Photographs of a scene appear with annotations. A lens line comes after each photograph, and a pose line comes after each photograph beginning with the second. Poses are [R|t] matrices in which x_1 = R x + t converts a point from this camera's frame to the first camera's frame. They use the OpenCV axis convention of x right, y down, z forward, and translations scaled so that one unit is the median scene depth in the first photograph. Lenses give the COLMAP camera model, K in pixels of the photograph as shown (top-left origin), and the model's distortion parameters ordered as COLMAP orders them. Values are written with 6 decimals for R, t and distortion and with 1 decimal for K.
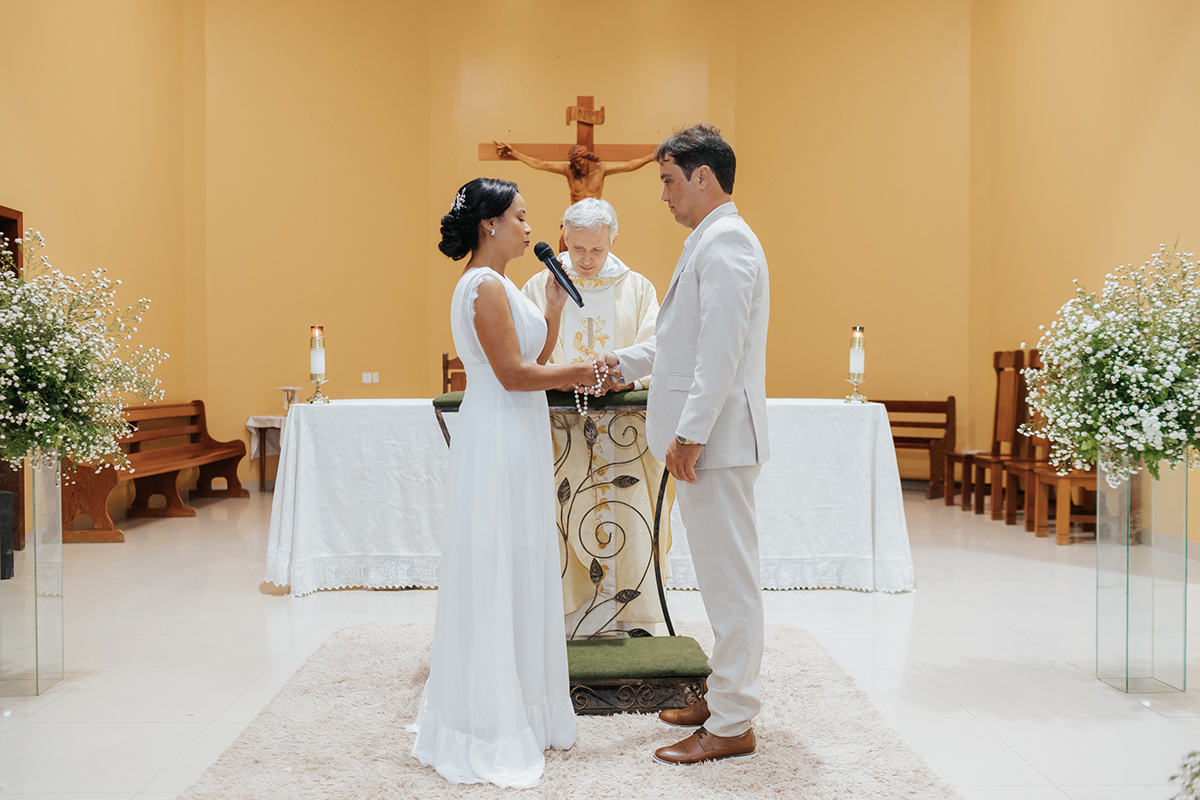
lens RADIAL K [[1187.0, 0, 600.0], [0, 1187.0, 400.0], [0, 0, 1]] dist [0.009413, 0.009349]
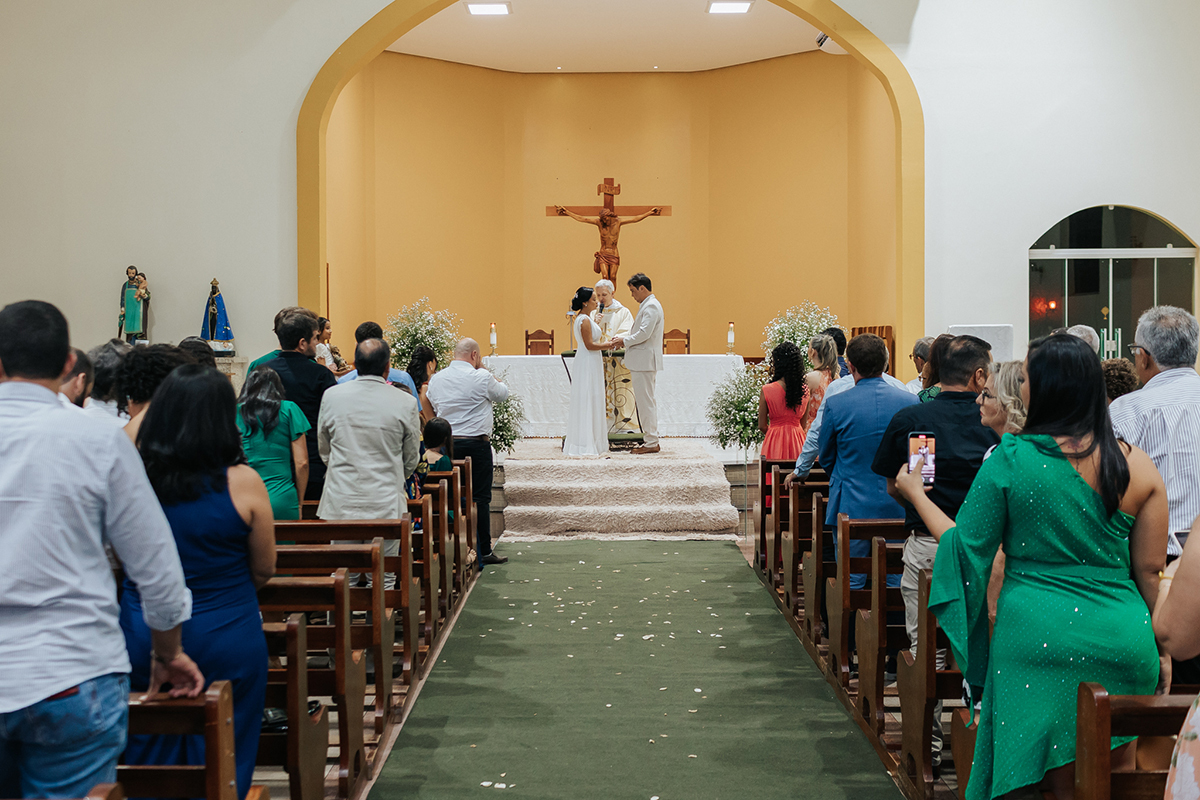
lens RADIAL K [[1292.3, 0, 600.0], [0, 1292.3, 400.0], [0, 0, 1]] dist [0.003074, 0.002850]
pose [[0.999855, -0.003905, -0.016576, 0.007458], [0.004304, 0.999700, 0.024109, 0.027006], [0.016477, -0.024177, 0.999572, -1.482265]]
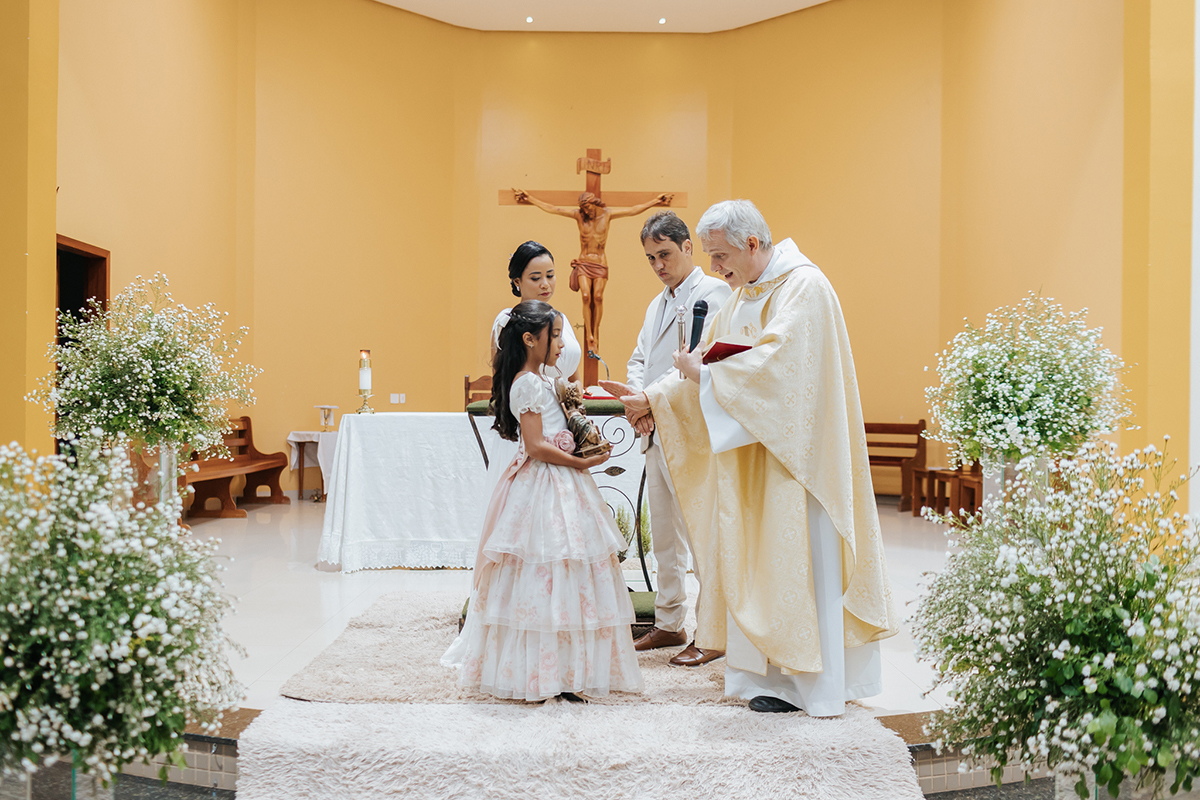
lens RADIAL K [[1187.0, 0, 600.0], [0, 1187.0, 400.0], [0, 0, 1]] dist [0.009413, 0.009349]
pose [[0.999898, 0.009201, -0.010912, 0.013864], [-0.009470, 0.999647, -0.024812, 0.016539], [0.010680, 0.024913, 0.999633, -0.204042]]
